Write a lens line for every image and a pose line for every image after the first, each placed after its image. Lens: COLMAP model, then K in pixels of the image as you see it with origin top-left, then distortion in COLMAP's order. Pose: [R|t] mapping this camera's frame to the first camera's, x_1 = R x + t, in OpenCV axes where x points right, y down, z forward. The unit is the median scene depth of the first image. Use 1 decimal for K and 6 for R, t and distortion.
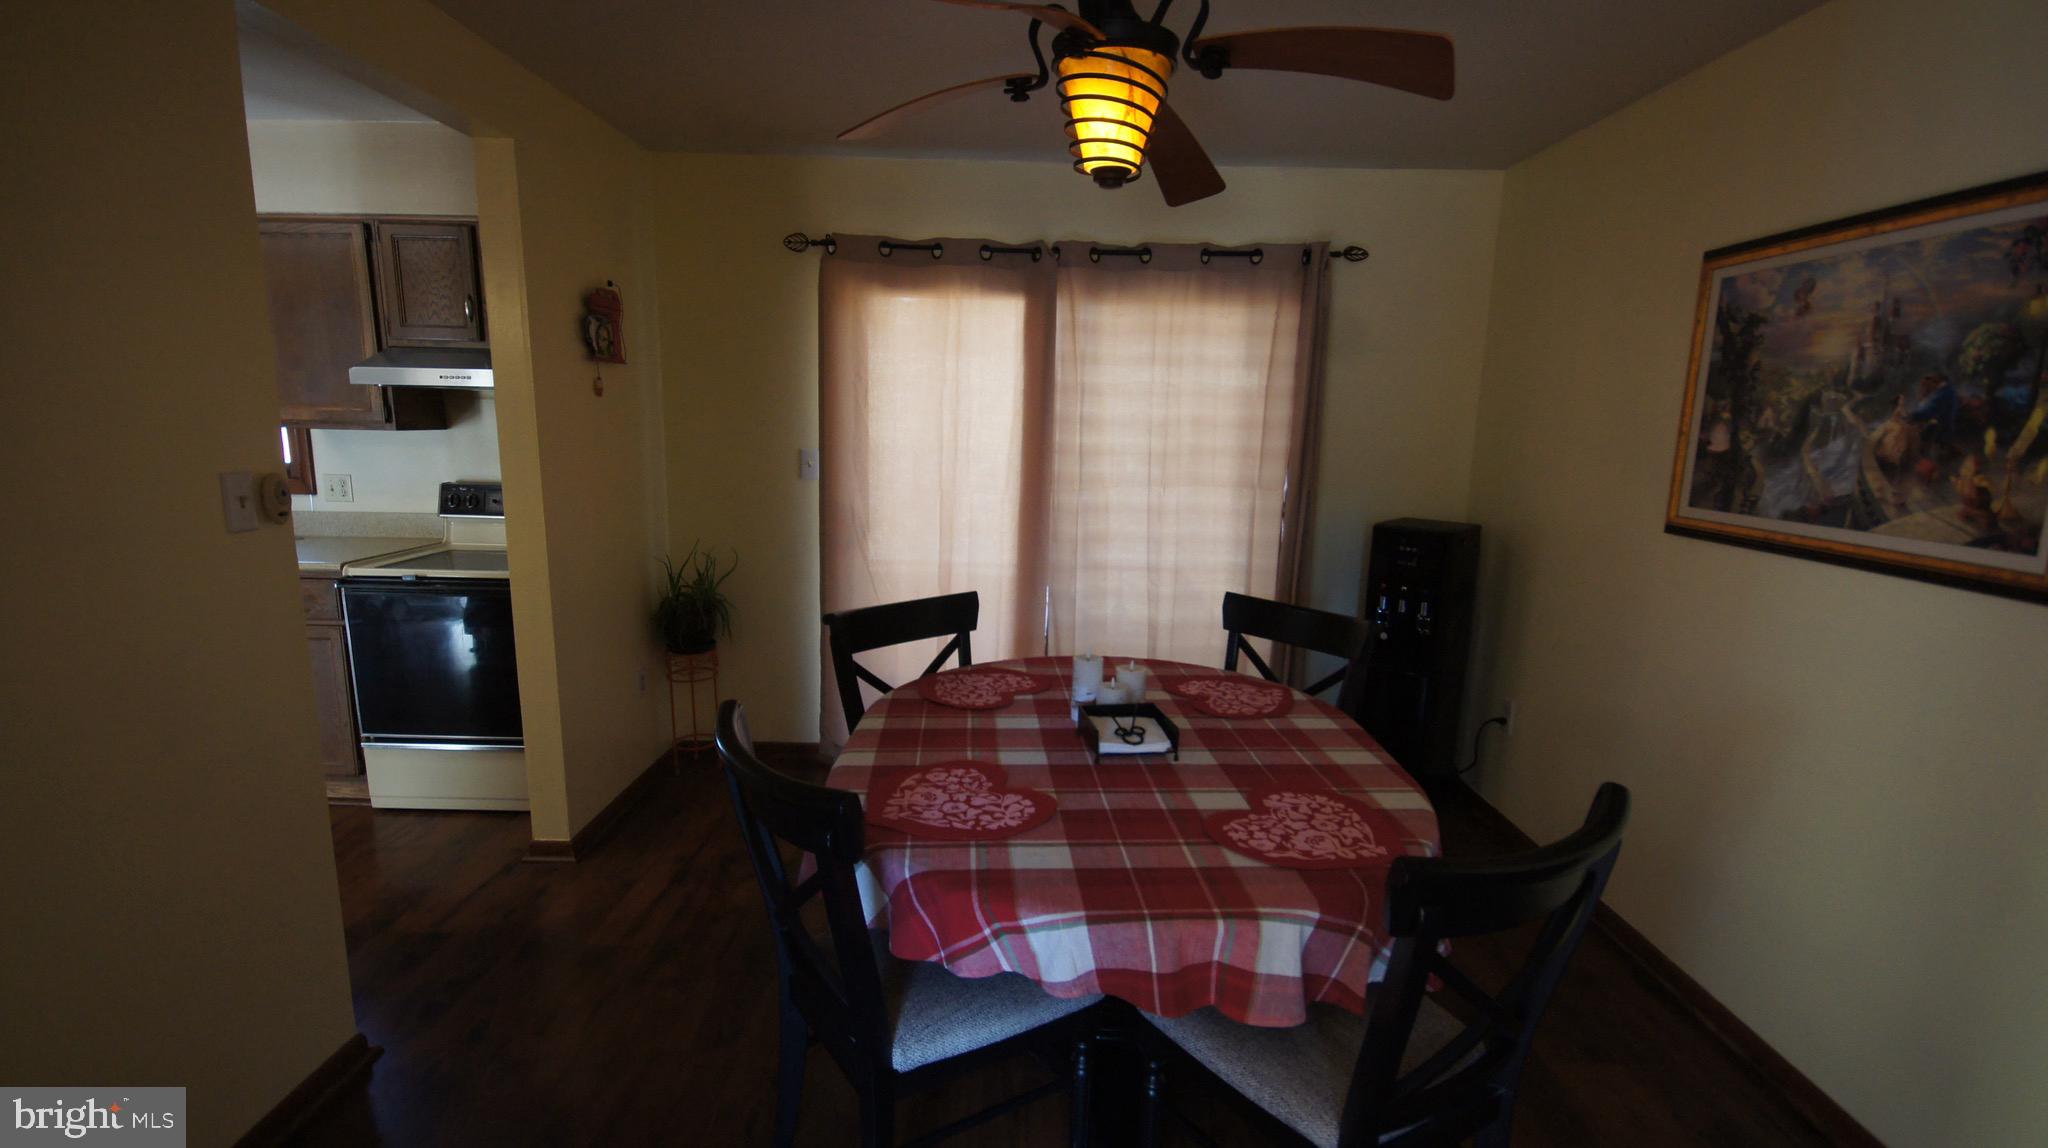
lens RADIAL K [[928.6, 0, 1025.7], [0, 928.6, 590.5], [0, 0, 1]] dist [0.005433, -0.007530]
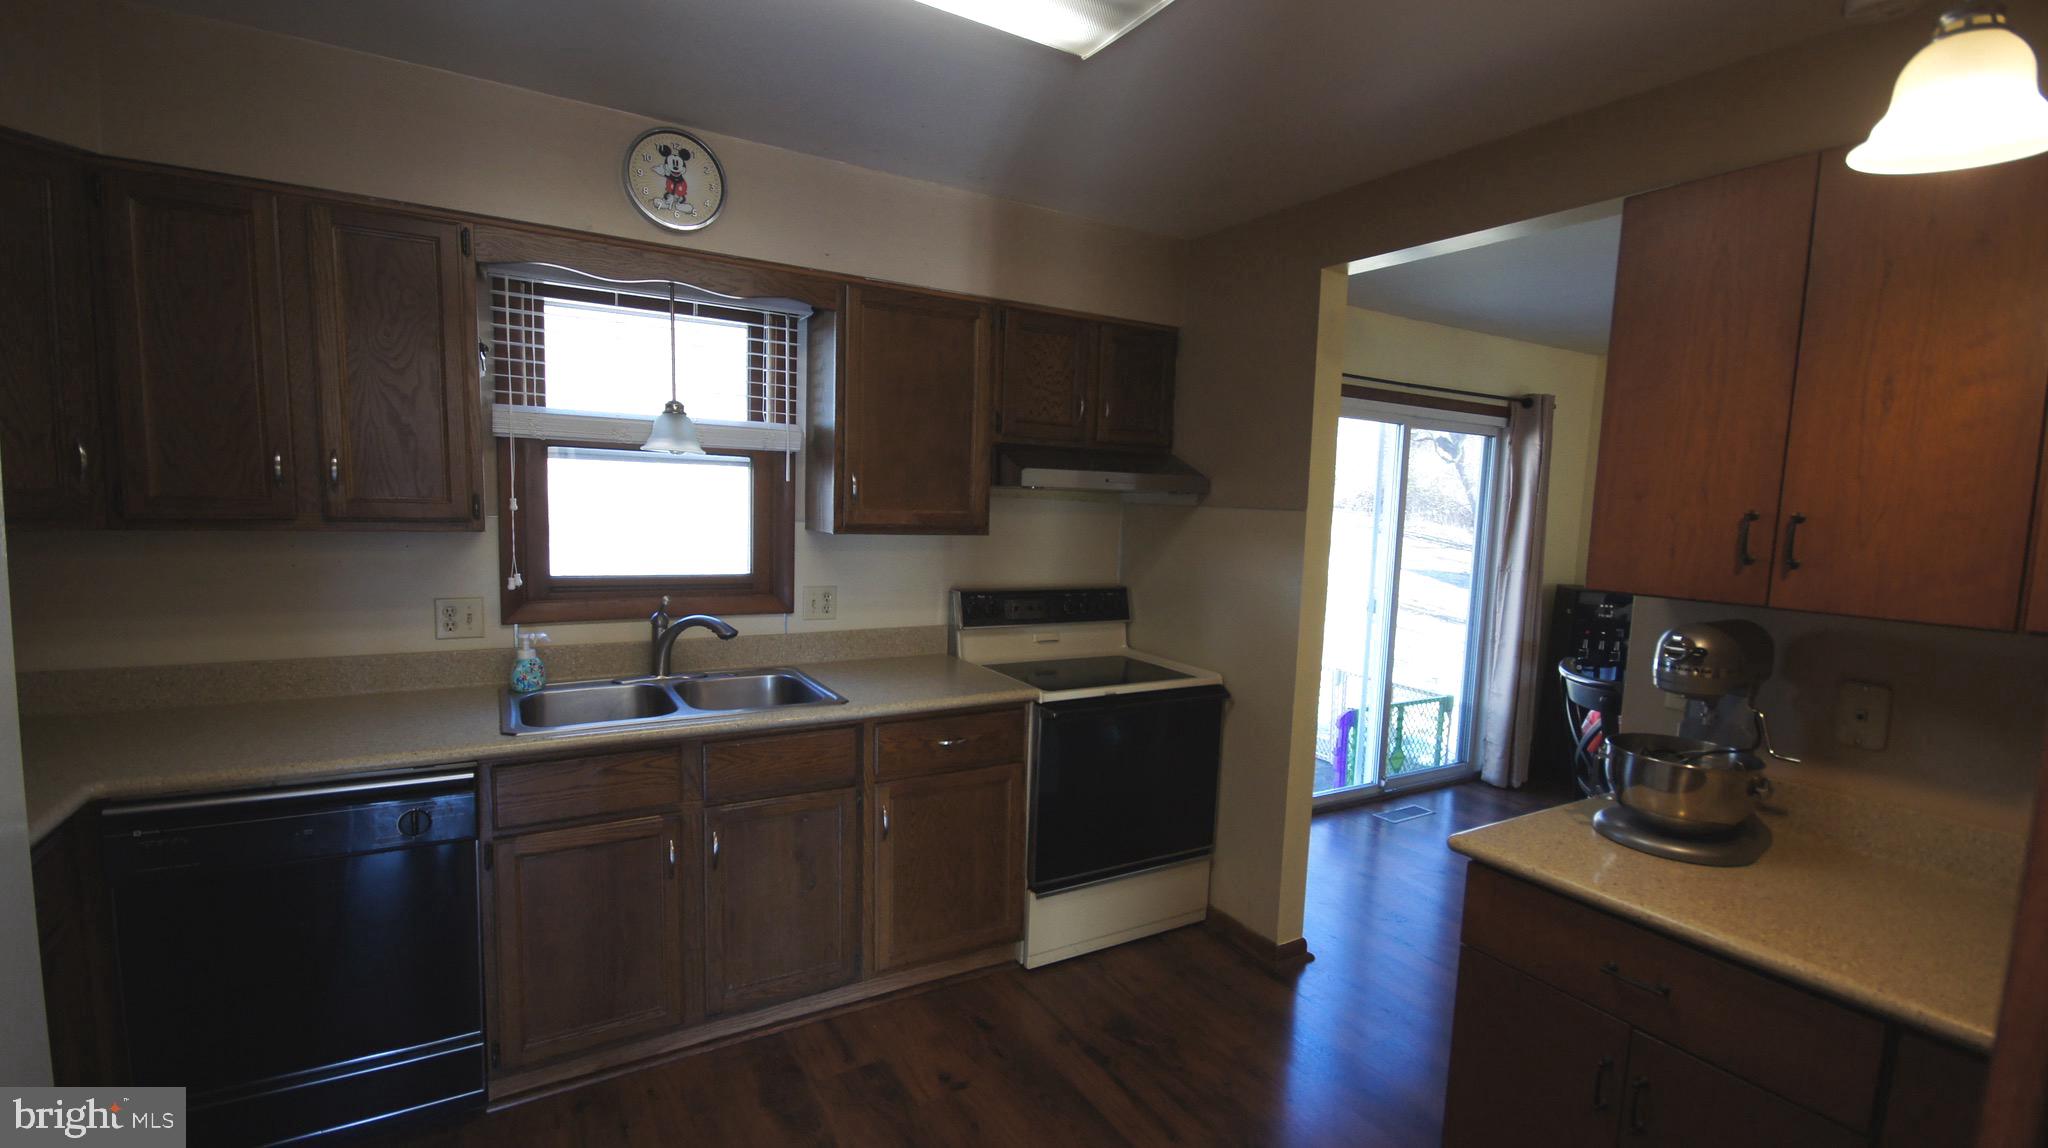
lens RADIAL K [[895.8, 0, 991.4], [0, 895.8, 593.3], [0, 0, 1]] dist [0.001253, -0.006340]
pose [[0.856209, -0.048062, 0.514389, -1.767136], [0.075357, 0.996633, -0.032311, -0.141824], [-0.511104, 0.066428, 0.856948, 0.427708]]
